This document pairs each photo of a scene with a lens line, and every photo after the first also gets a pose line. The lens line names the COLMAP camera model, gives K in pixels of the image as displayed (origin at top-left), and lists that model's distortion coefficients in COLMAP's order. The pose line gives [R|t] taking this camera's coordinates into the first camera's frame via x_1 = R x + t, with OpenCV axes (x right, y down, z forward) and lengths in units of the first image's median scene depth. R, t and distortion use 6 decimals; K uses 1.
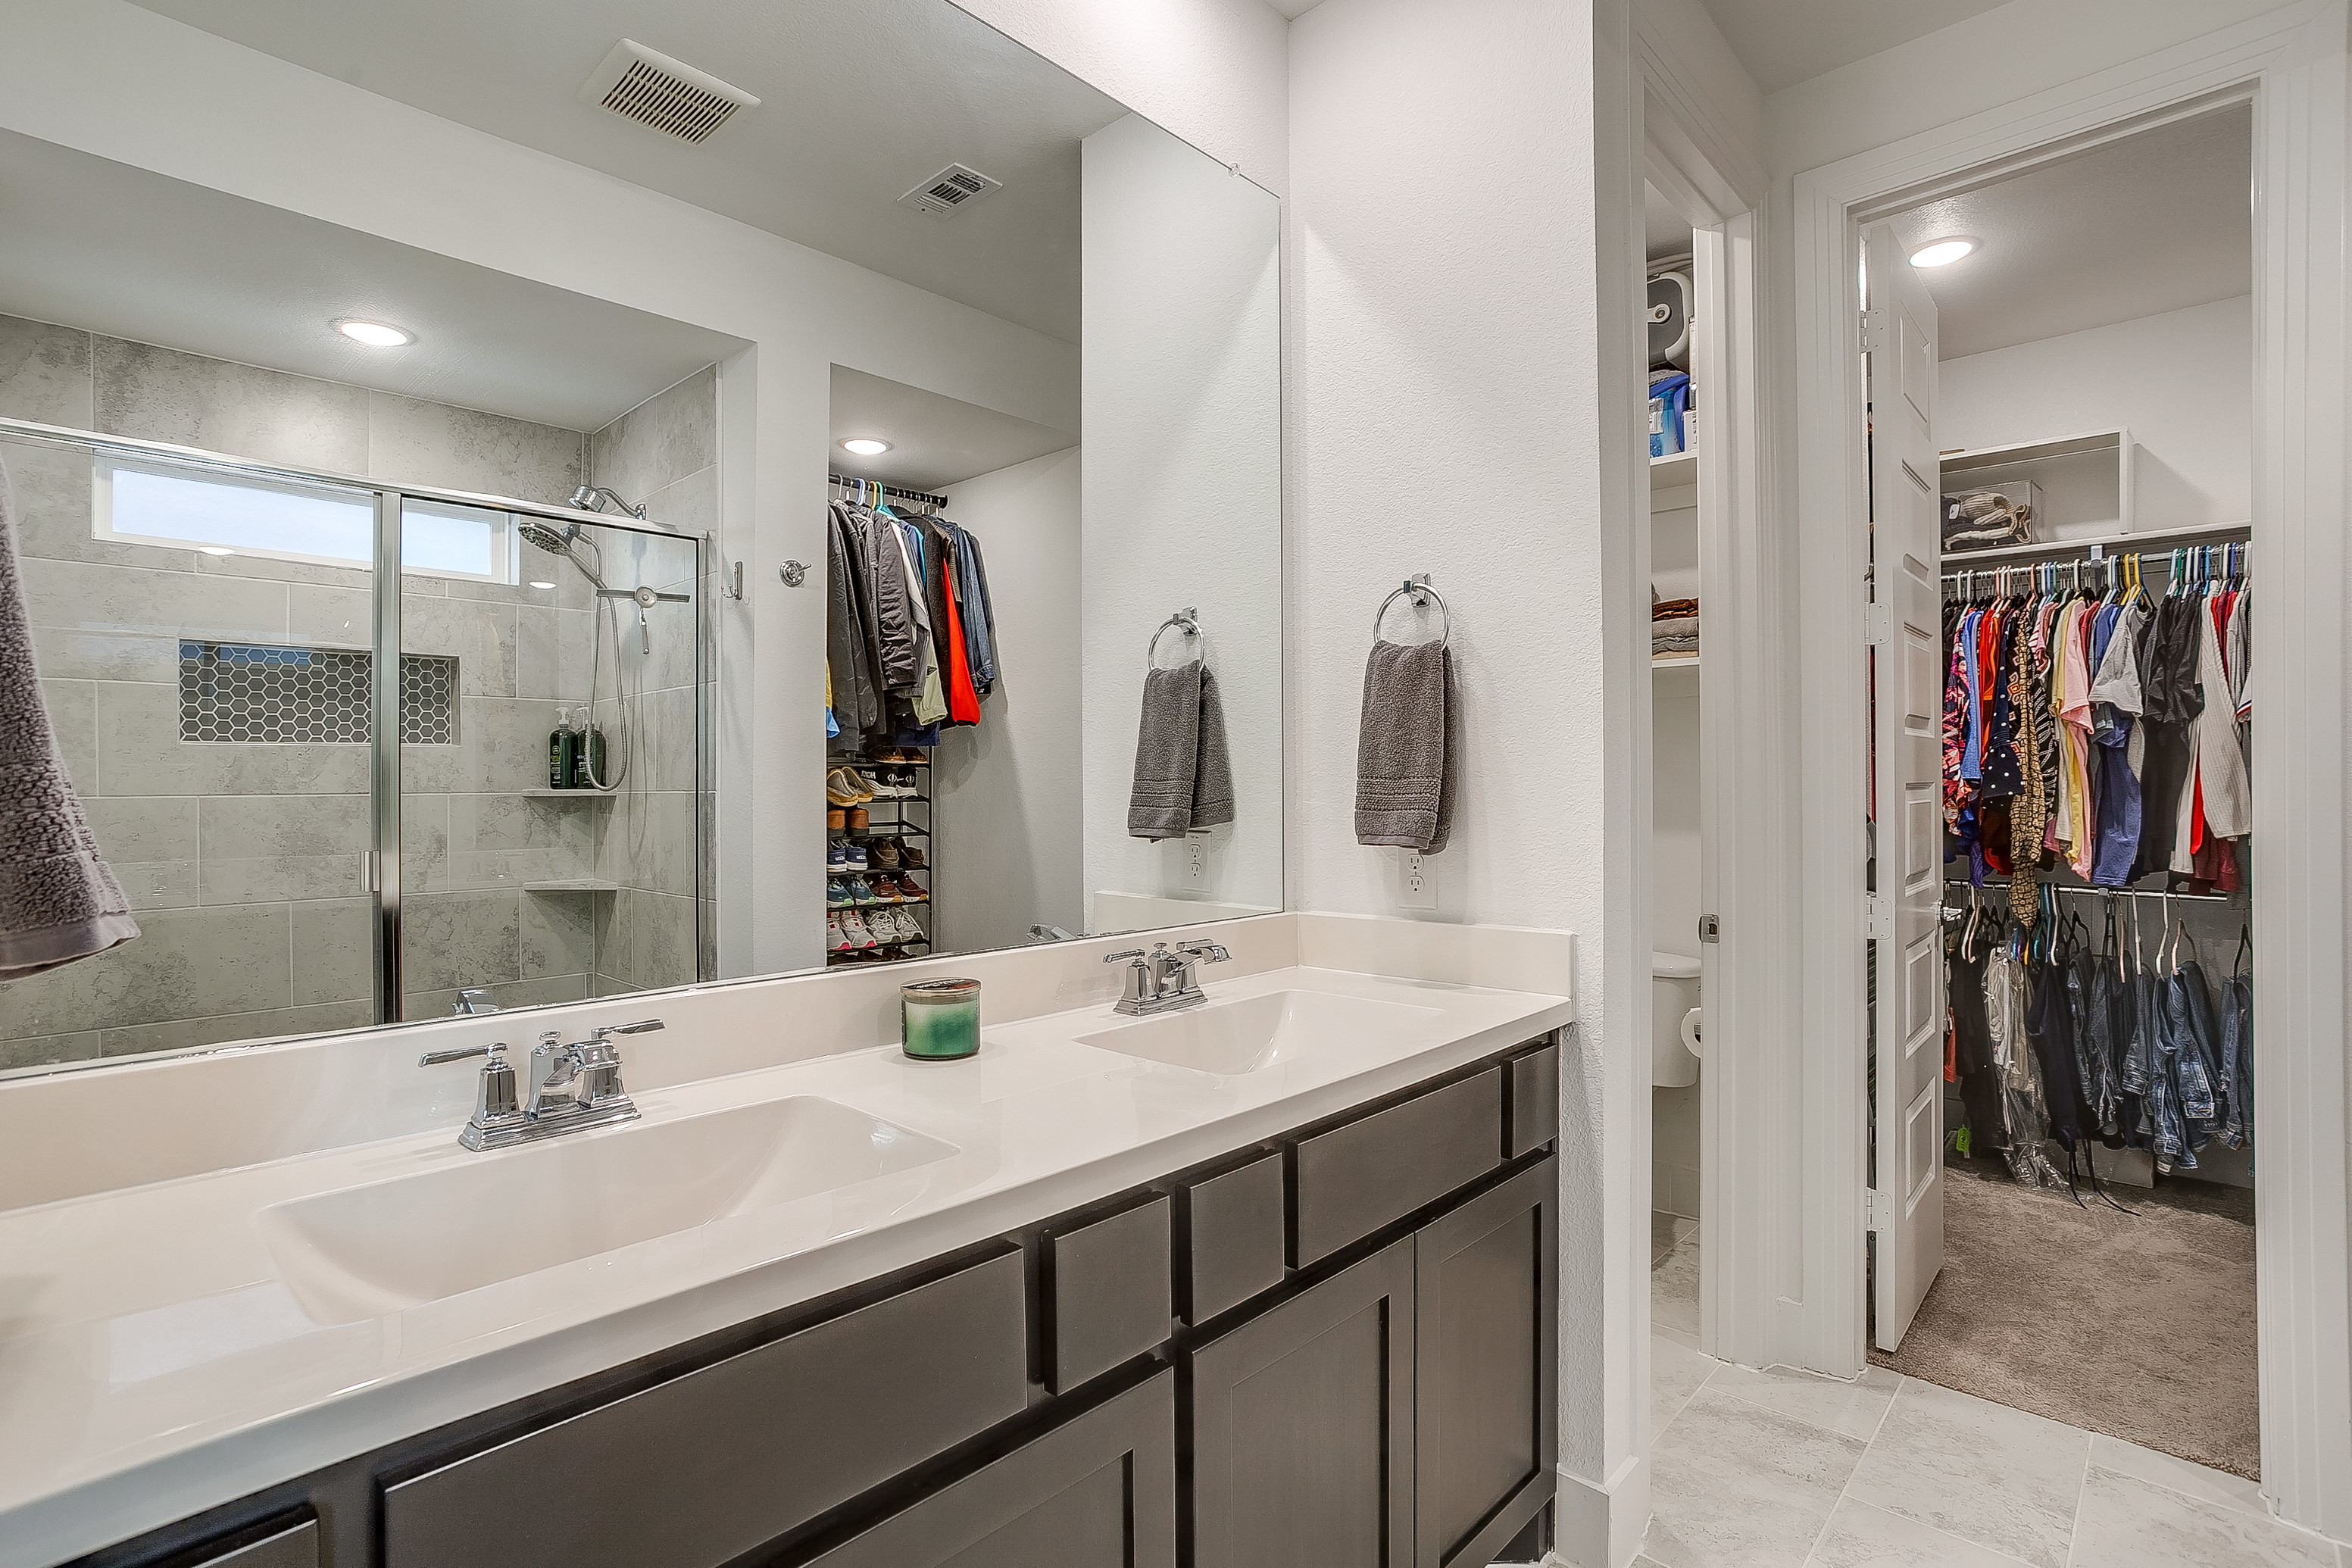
lens RADIAL K [[1153.6, 0, 1167.7], [0, 1153.6, 783.0], [0, 0, 1]] dist [-0.055358, 0.036381]
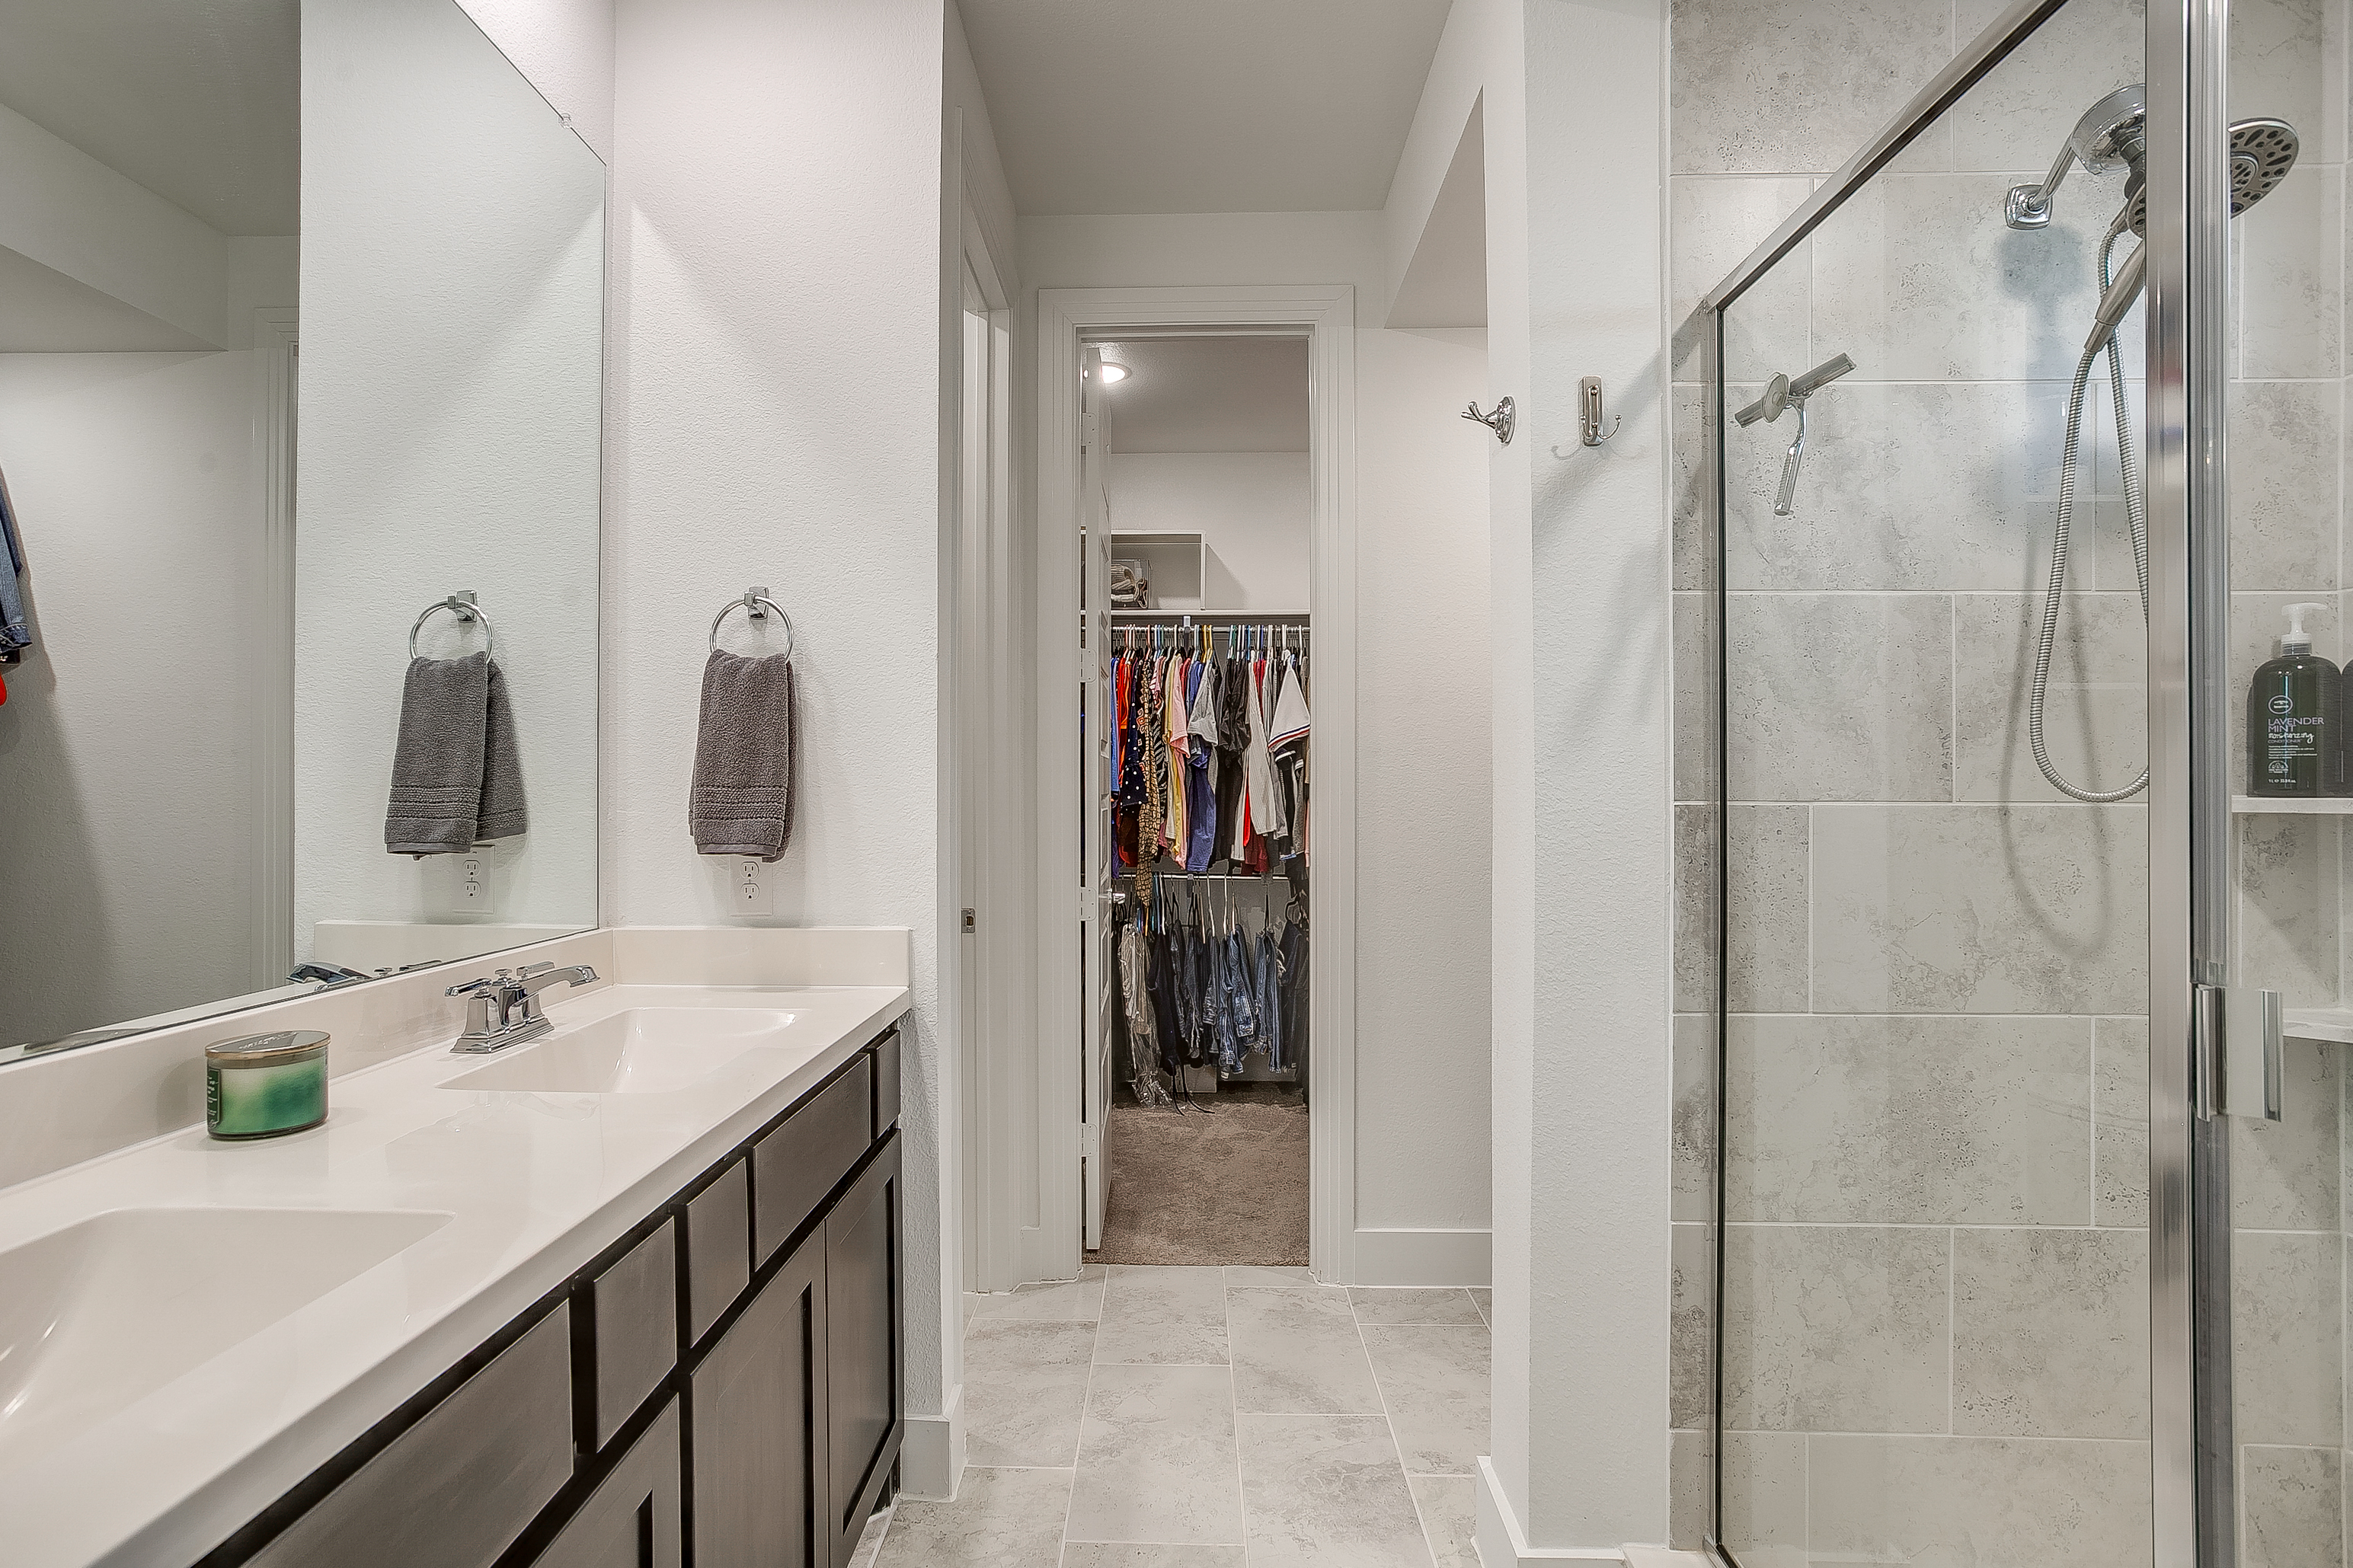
lens RADIAL K [[1154.0, 0, 1168.2], [0, 1154.0, 783.0], [0, 0, 1]] dist [-0.055358, 0.036381]
pose [[0.749078, 0.011096, 0.662389, -0.100257], [-0.005822, 0.999931, -0.010166, 0.000063], [-0.662456, 0.003759, 0.749091, -0.000852]]
